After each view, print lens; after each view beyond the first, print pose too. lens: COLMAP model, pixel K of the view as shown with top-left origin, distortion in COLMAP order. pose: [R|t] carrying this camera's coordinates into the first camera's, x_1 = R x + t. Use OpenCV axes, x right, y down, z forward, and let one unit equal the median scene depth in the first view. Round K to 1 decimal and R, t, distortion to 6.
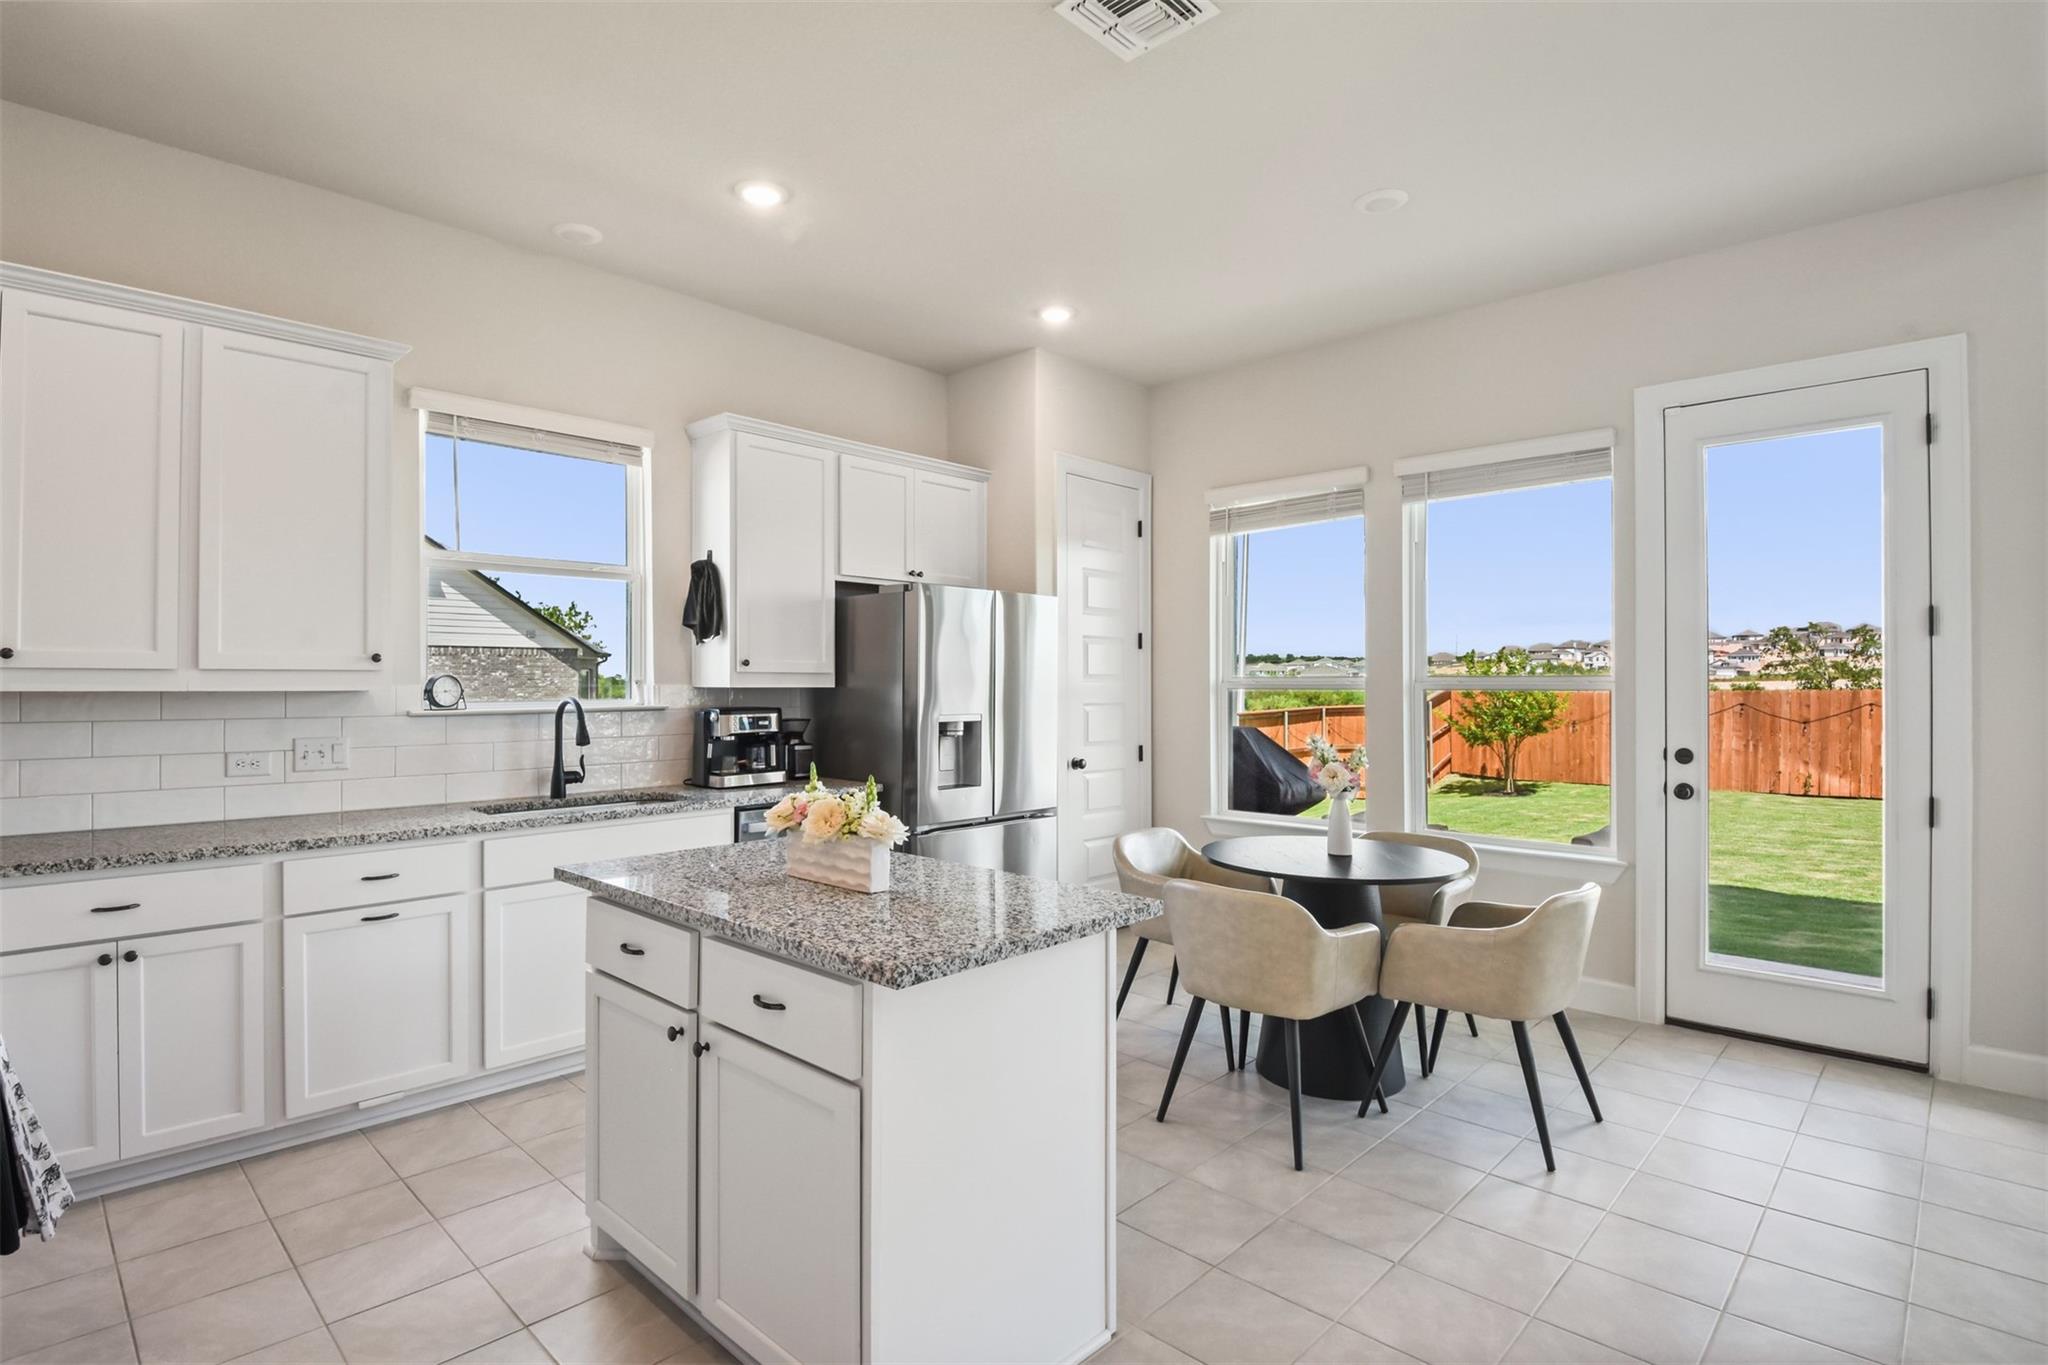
lens RADIAL K [[987.3, 0, 1014.1], [0, 987.3, 689.9], [0, 0, 1]] dist [0.005613, -0.006868]
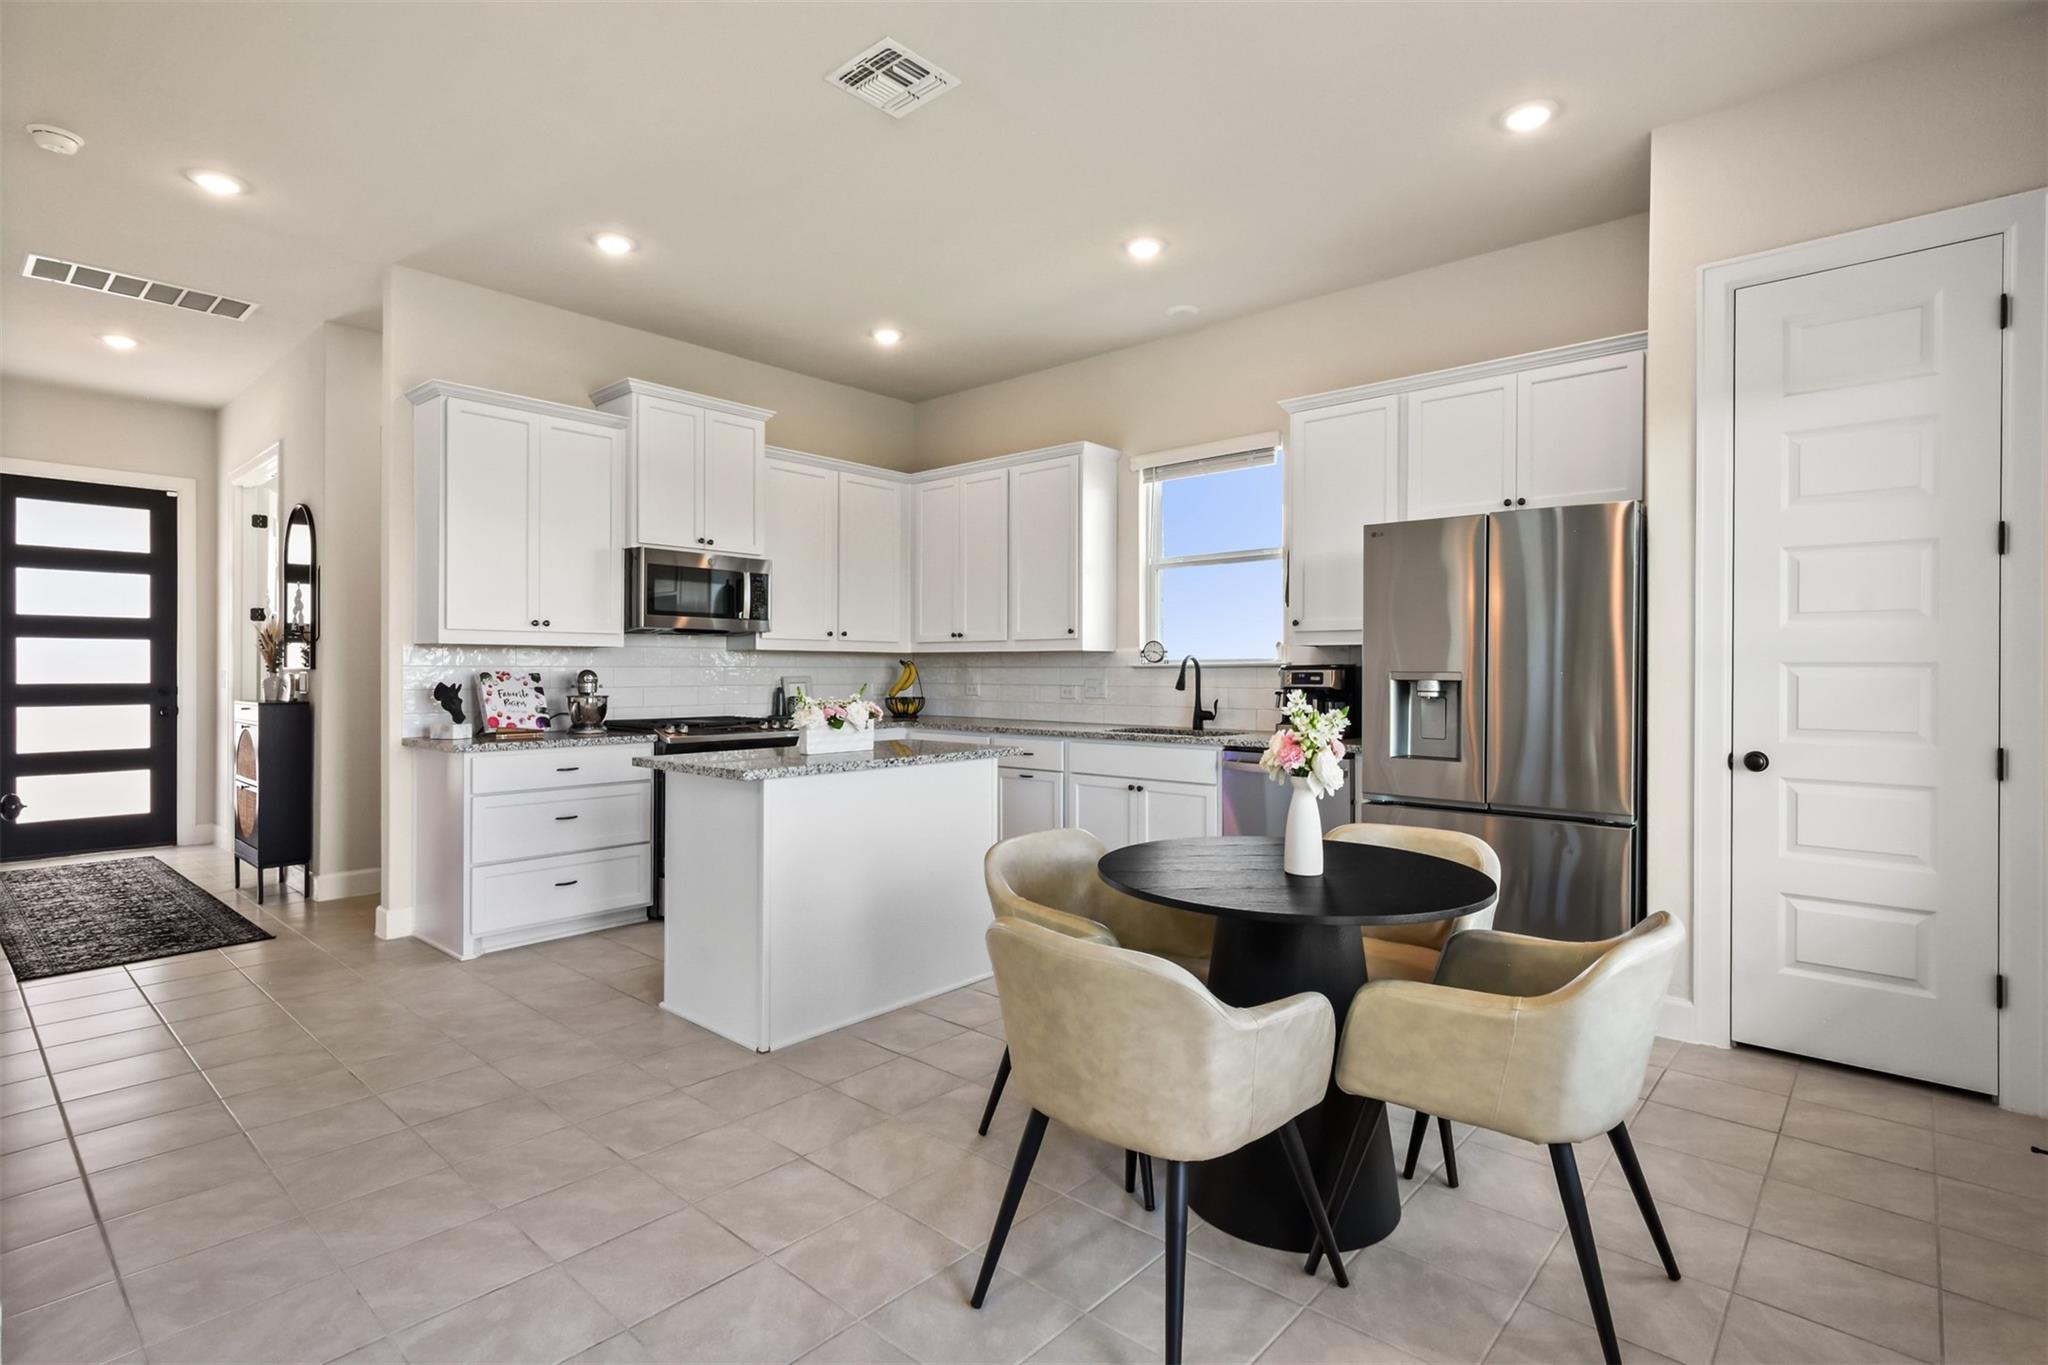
lens RADIAL K [[987.3, 0, 1037.7], [0, 987.3, 675.6], [0, 0, 1]] dist [0.005613, -0.006868]
pose [[0.051739, 0.004805, -0.998649, 0.875315], [-0.006733, 0.999967, 0.004462, 0.030747], [0.998638, 0.006493, 0.051769, 0.714030]]
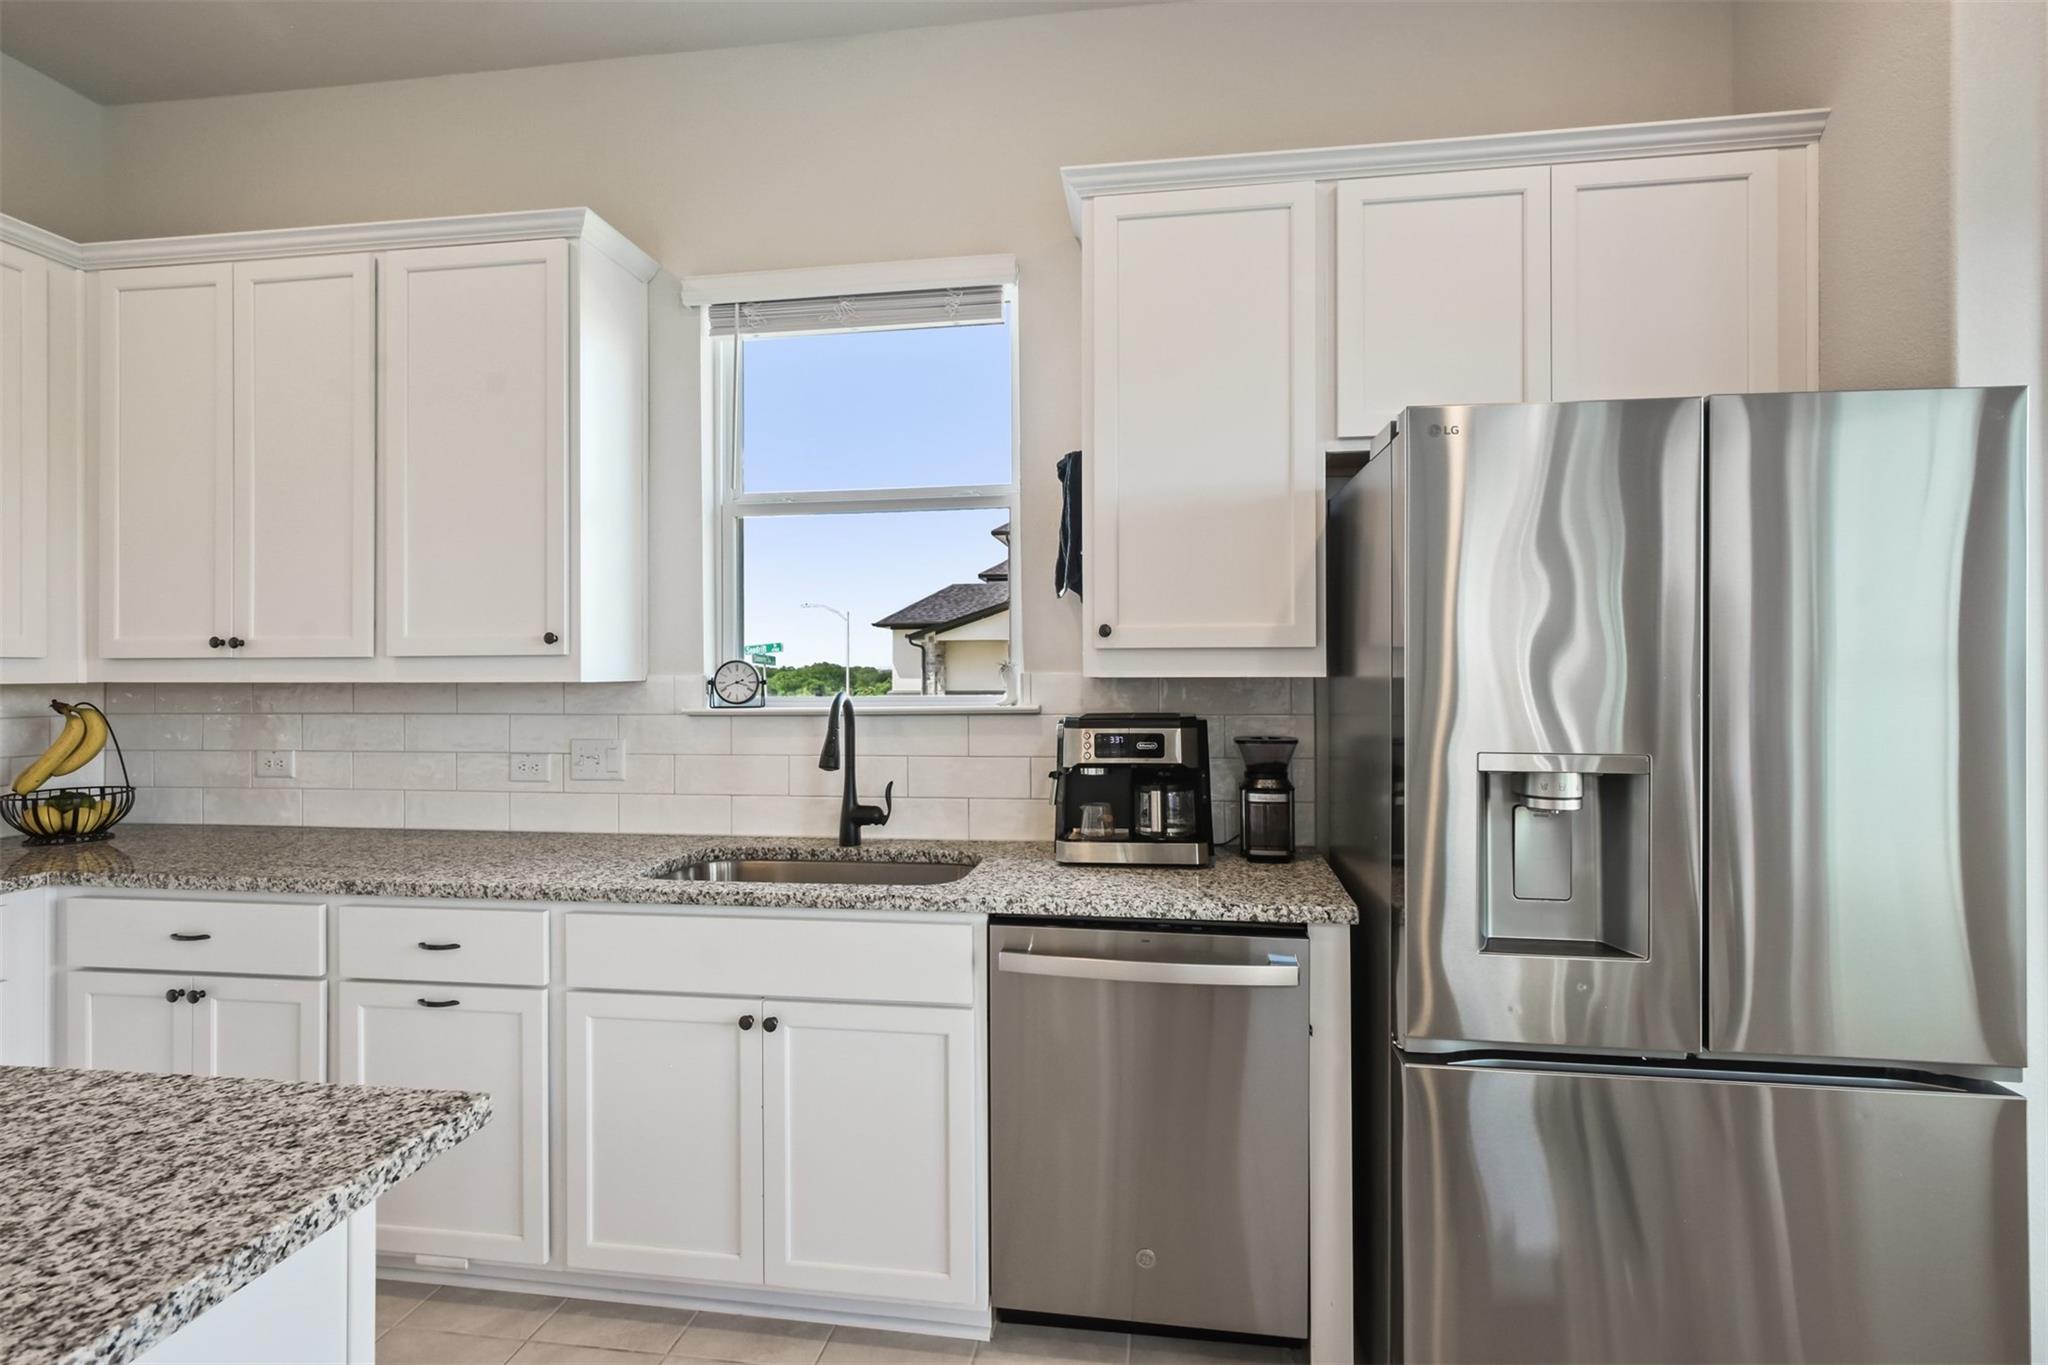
lens RADIAL K [[987.3, 0, 1021.7], [0, 987.3, 670.7], [0, 0, 1]] dist [0.005613, -0.006868]
pose [[0.584555, -0.002617, -0.811350, 0.139323], [-0.000594, 0.999993, -0.003654, -0.004458], [0.811354, 0.002618, 0.584549, 0.711632]]
